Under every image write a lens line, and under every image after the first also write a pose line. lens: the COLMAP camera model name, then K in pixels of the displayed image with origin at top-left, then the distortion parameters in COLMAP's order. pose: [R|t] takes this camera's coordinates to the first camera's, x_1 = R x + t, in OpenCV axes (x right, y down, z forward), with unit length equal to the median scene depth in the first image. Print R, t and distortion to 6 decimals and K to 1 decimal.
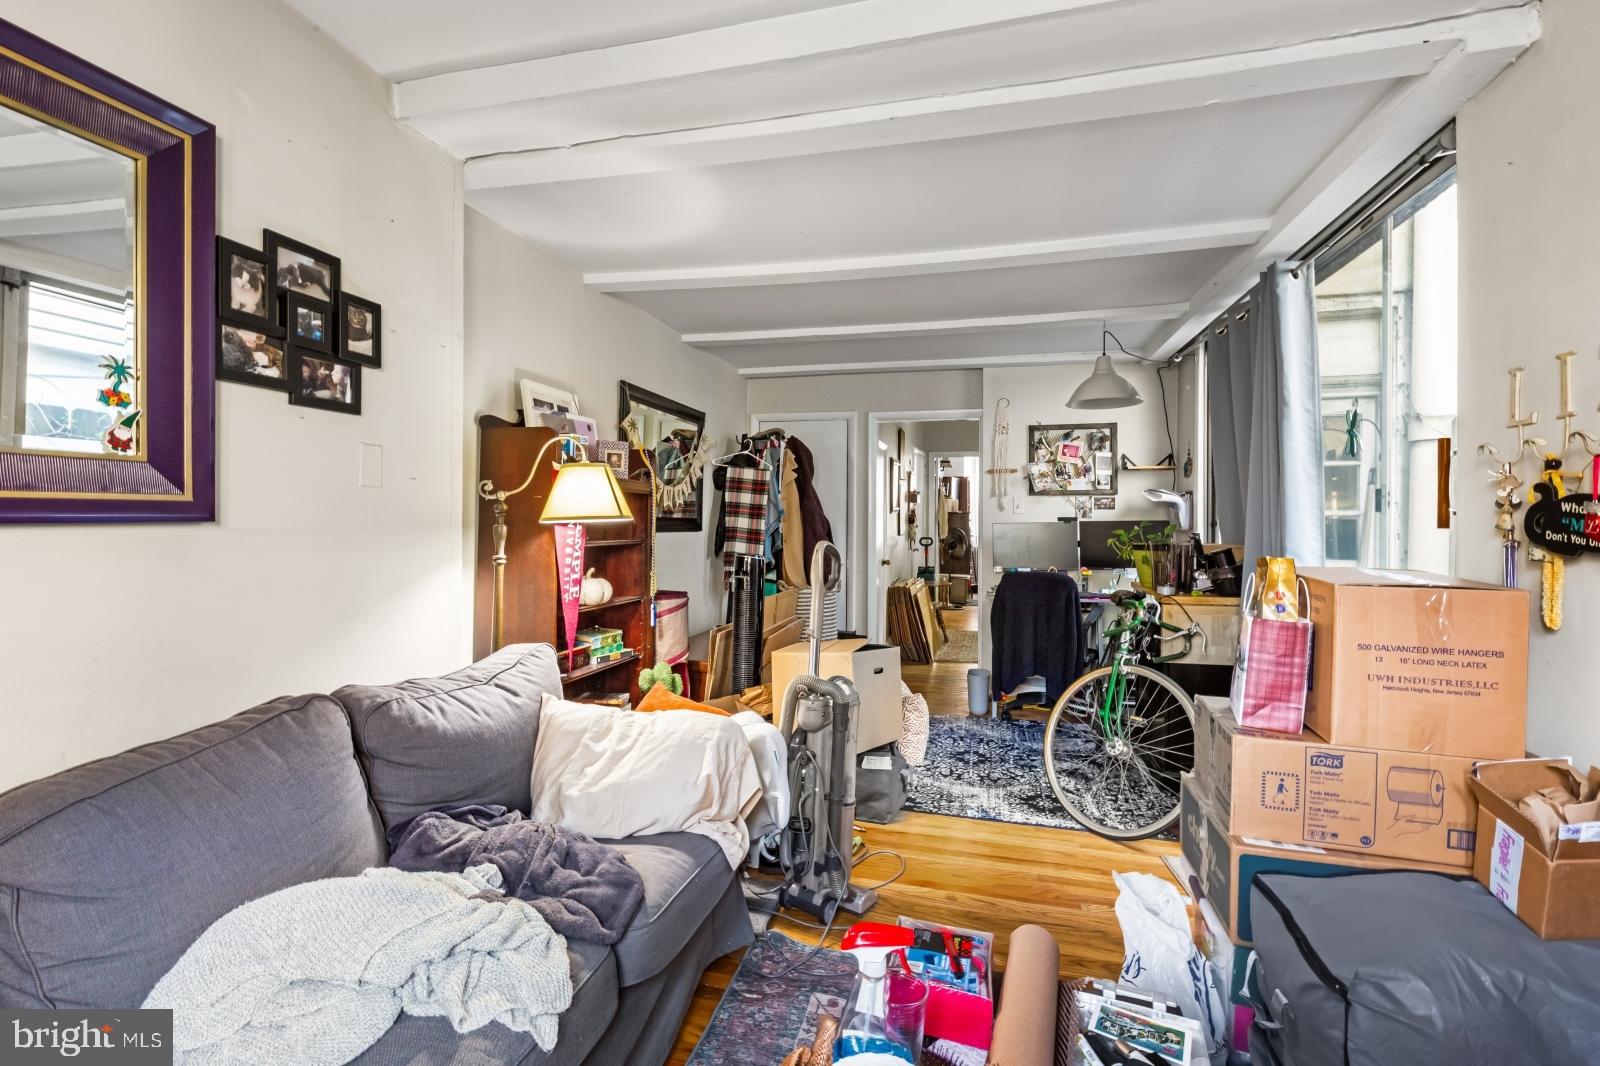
lens RADIAL K [[751.3, 0, 791.7], [0, 751.3, 535.4], [0, 0, 1]] dist [-0.004496, 0.001162]
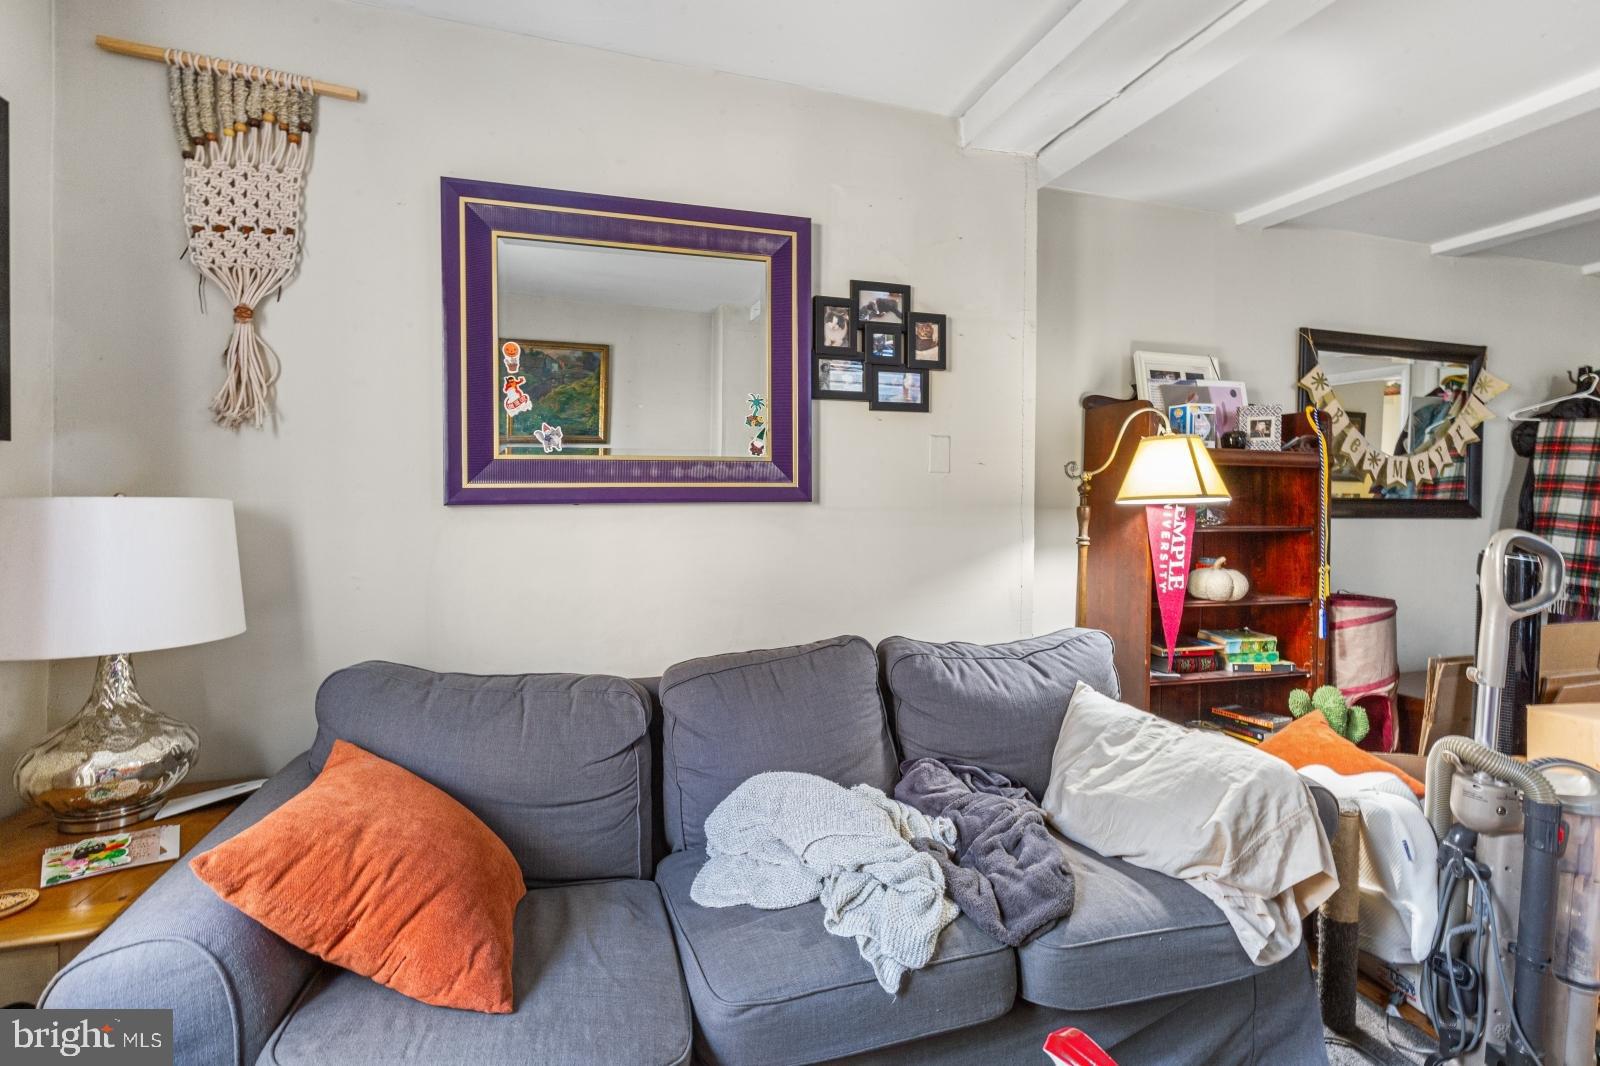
lens RADIAL K [[751.3, 0, 794.2], [0, 751.3, 518.3], [0, 0, 1]] dist [-0.004496, 0.001162]
pose [[0.494706, 0.009122, -0.869013, 0.333992], [-0.016830, 0.999858, 0.000915, 0.009156], [0.868897, 0.014173, 0.494789, 0.220144]]
